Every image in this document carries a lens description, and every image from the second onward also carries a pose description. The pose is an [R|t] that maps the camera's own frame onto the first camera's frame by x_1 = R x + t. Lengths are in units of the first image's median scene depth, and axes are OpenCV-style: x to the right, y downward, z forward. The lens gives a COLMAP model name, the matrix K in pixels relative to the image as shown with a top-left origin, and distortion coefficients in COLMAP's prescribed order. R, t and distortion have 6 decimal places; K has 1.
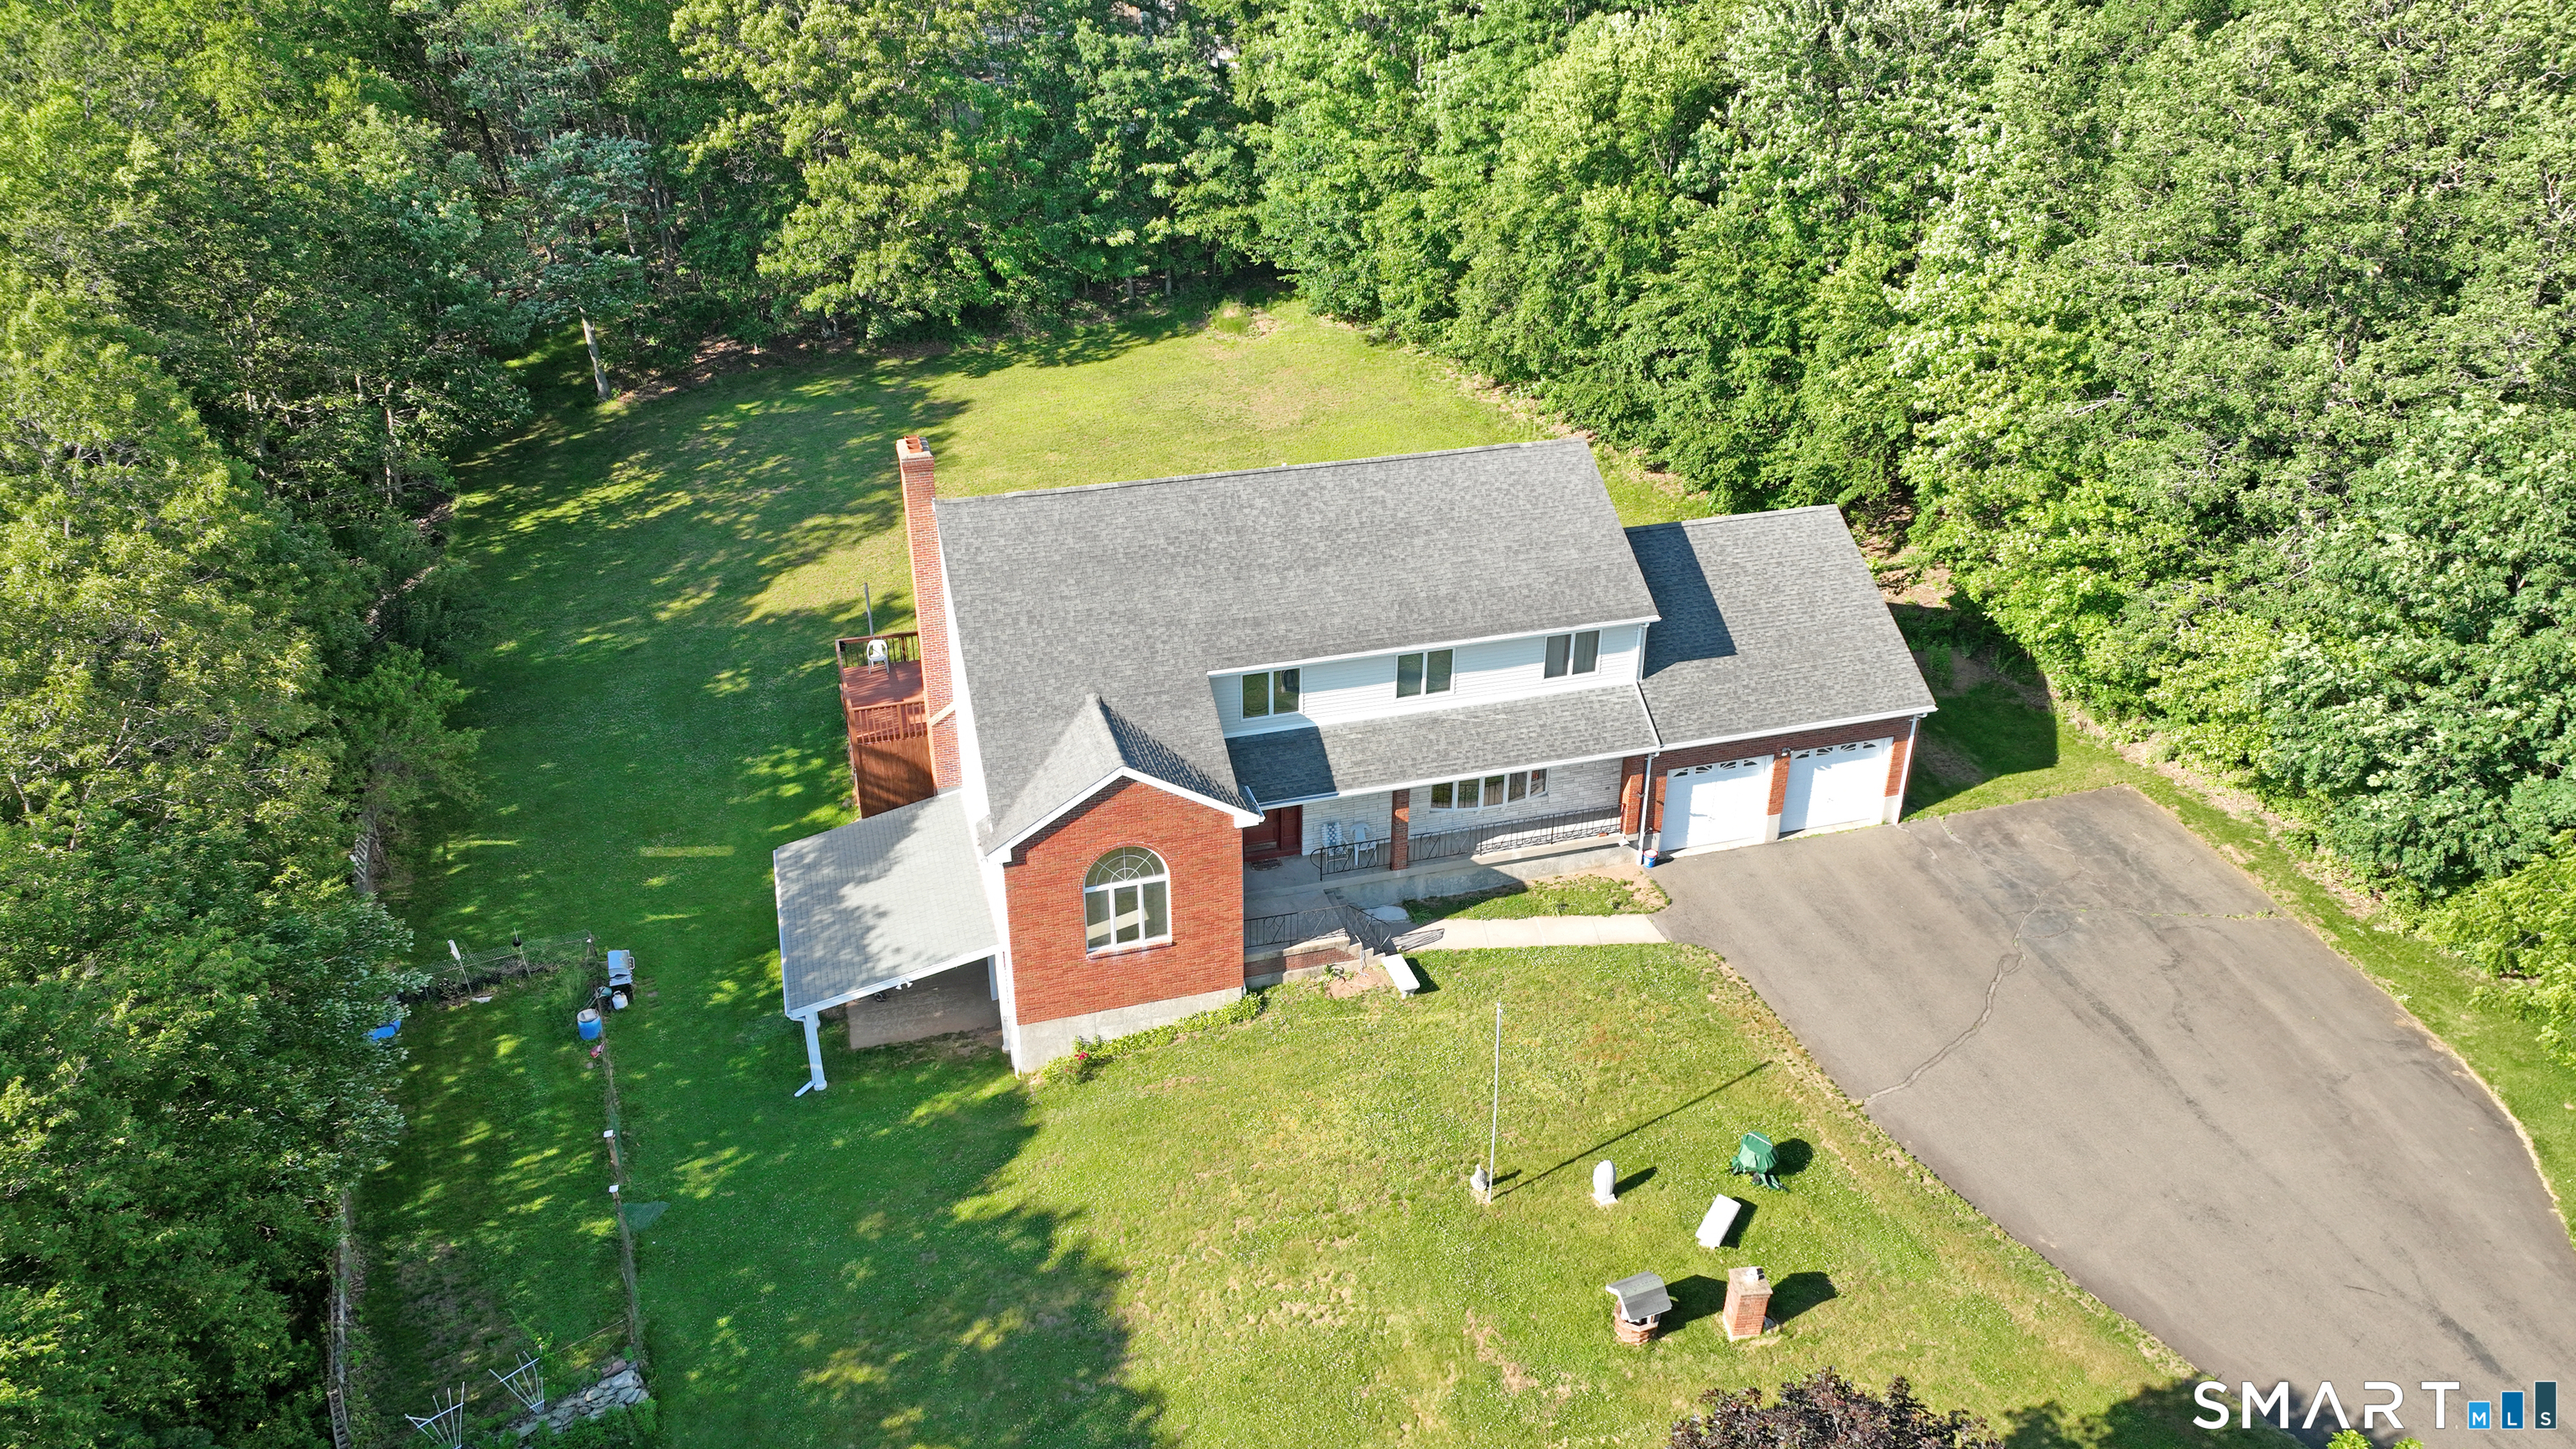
lens RADIAL K [[1817.9, 0, 1287.7], [0, 1817.9, 738.8], [0, 0, 1]] dist [0.009203, 0.004486]
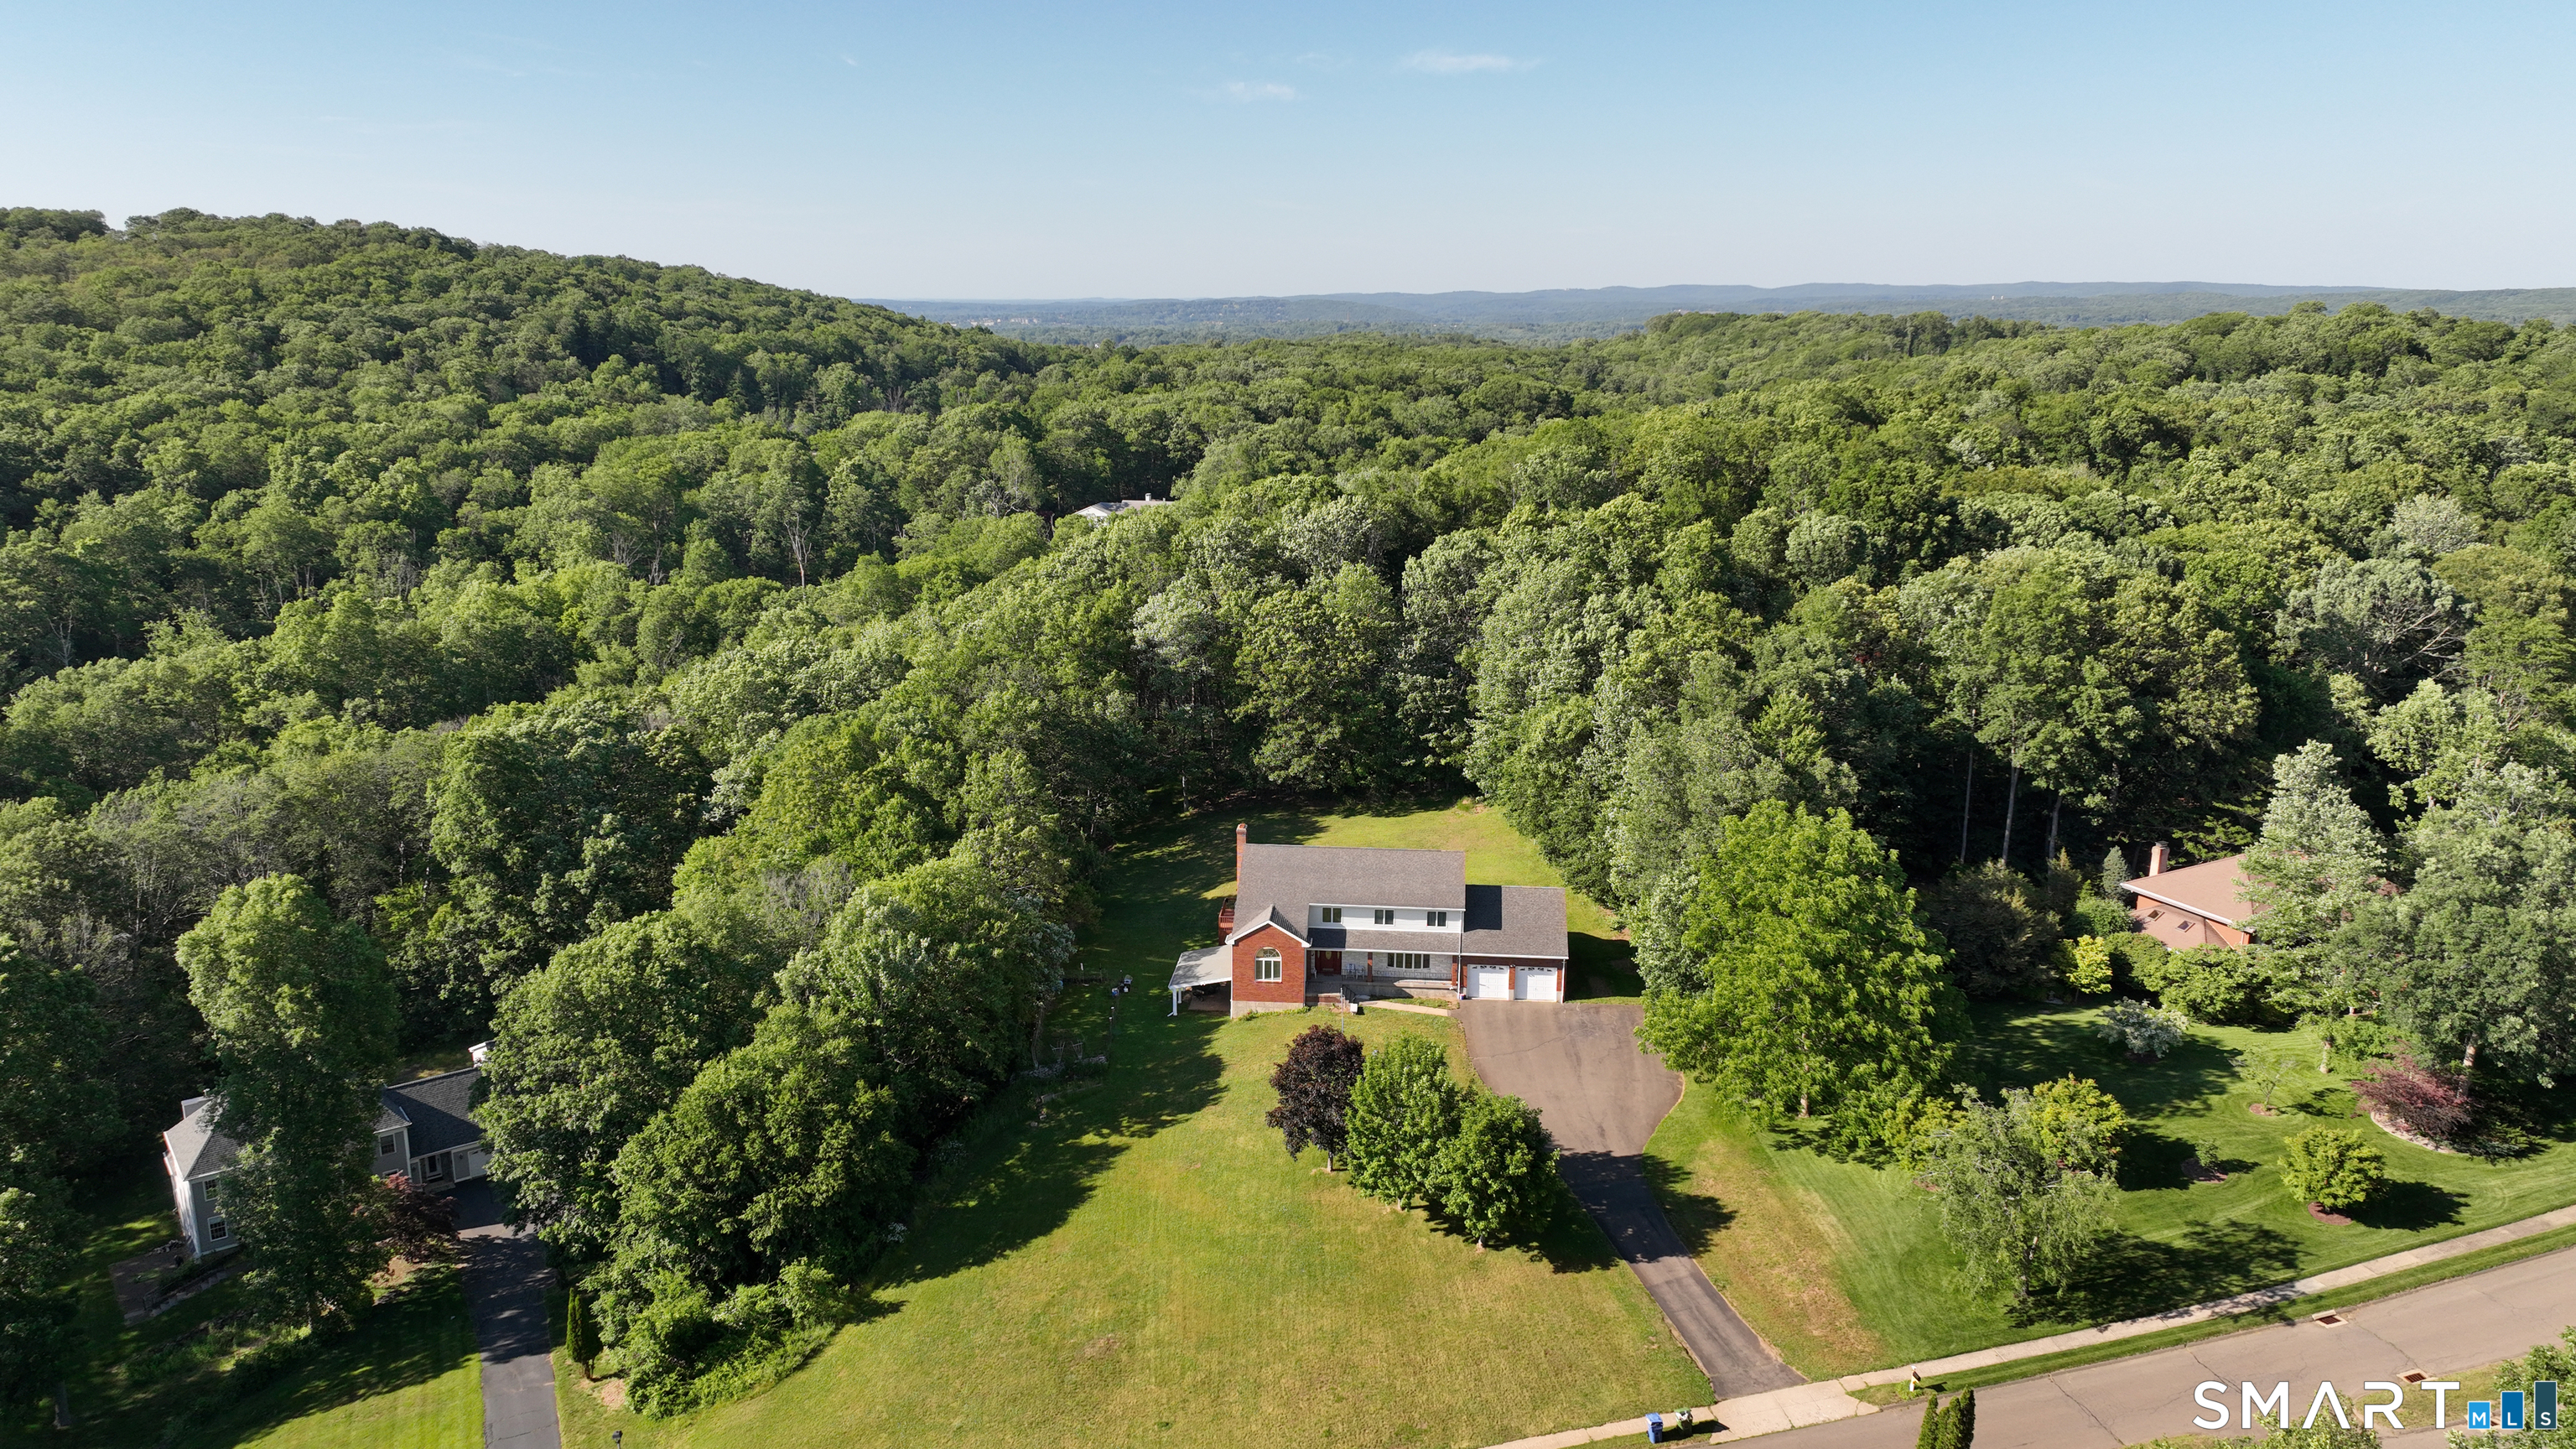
lens RADIAL K [[1817.9, 0, 1287.7], [0, 1817.9, 738.8], [0, 0, 1]] dist [0.009203, 0.004486]
pose [[0.934387, 0.090664, -0.344531, 0.933147], [-0.175941, 0.958349, -0.224970, 0.386032], [0.309784, 0.270826, 0.911420, -1.878284]]
